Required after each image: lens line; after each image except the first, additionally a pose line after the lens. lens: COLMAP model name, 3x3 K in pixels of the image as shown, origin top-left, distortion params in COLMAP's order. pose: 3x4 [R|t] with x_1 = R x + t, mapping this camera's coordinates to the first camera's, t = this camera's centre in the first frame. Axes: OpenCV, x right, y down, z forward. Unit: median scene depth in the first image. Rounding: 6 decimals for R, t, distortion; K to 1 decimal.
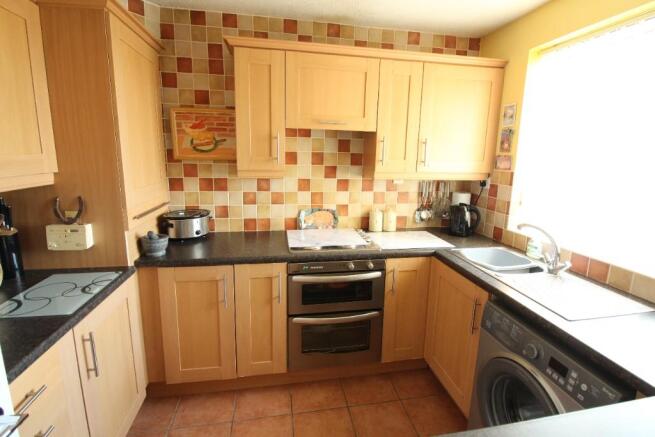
lens RADIAL K [[305.7, 0, 328.5], [0, 305.7, 206.5], [0, 0, 1]] dist [0.001414, -0.012203]
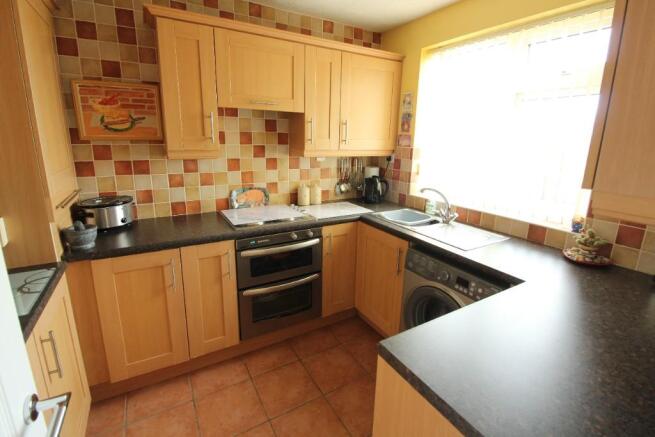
lens RADIAL K [[305.7, 0, 328.5], [0, 305.7, 206.5], [0, 0, 1]] dist [0.001414, -0.012203]
pose [[0.937575, -0.079869, 0.338487, -0.156248], [0.059286, 0.995732, 0.070736, 0.015467], [-0.342692, -0.046253, 0.938309, -0.066042]]
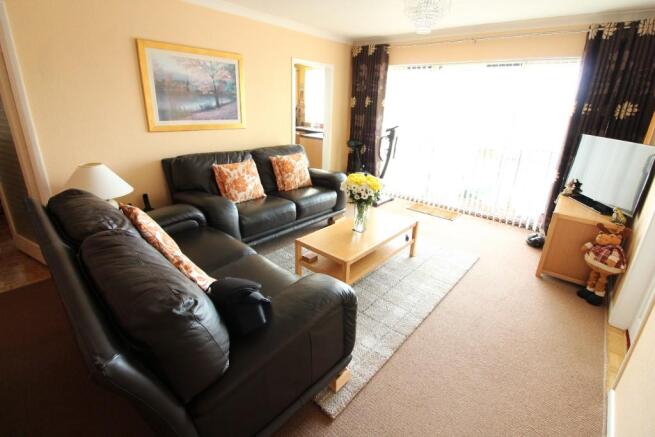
lens RADIAL K [[305.7, 0, 328.5], [0, 305.7, 206.5], [0, 0, 1]] dist [0.001414, -0.012203]
pose [[0.792148, -0.194125, 0.578633, -1.332981], [0.091670, 0.975157, 0.201659, 0.323899], [-0.603405, -0.106700, 0.790264, -1.911671]]
